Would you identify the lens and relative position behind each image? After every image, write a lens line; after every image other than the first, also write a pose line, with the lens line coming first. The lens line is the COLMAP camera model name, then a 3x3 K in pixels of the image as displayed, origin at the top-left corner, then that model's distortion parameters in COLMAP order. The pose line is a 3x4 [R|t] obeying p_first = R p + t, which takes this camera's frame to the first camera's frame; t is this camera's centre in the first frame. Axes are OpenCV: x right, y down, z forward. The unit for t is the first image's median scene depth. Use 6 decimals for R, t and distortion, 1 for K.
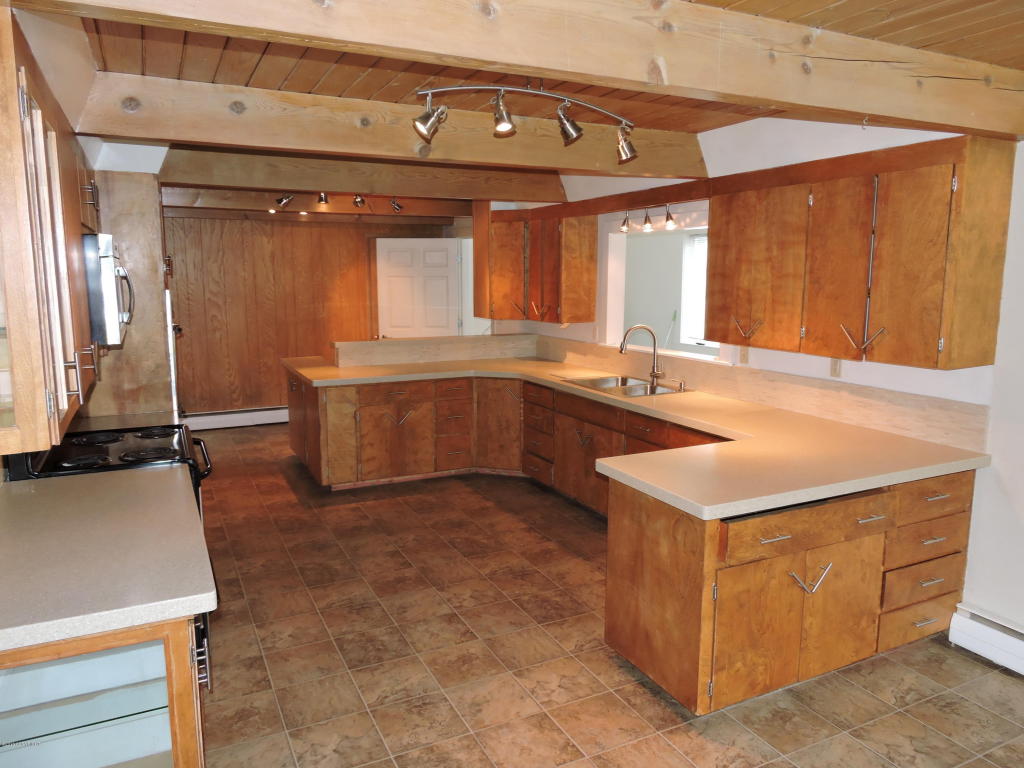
lens RADIAL K [[707.7, 0, 536.1], [0, 707.7, 383.7], [0, 0, 1]] dist [-0.026274, -0.002776]
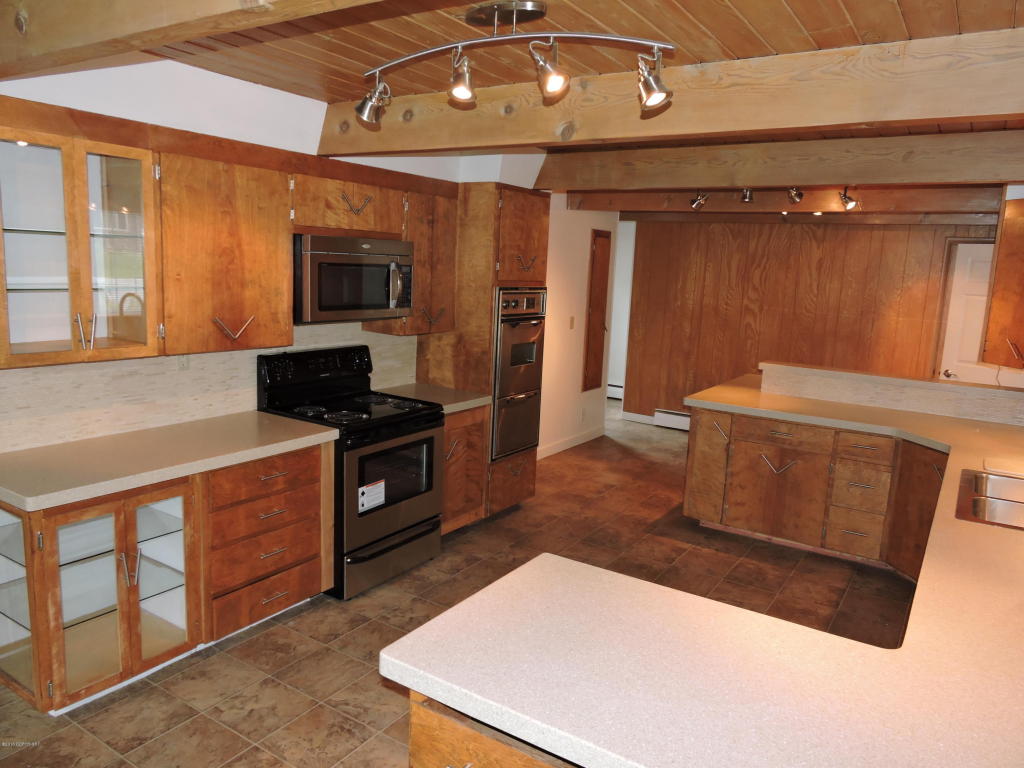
lens RADIAL K [[729.5, 0, 512.0], [0, 729.5, 384.0], [0, 0, 1]] dist [-0.001176, -0.003051]
pose [[0.511939, 0.161957, -0.843616, 0.336481], [-0.177374, 0.980832, 0.080662, -0.054953], [0.840510, 0.108341, 0.530854, 0.297654]]
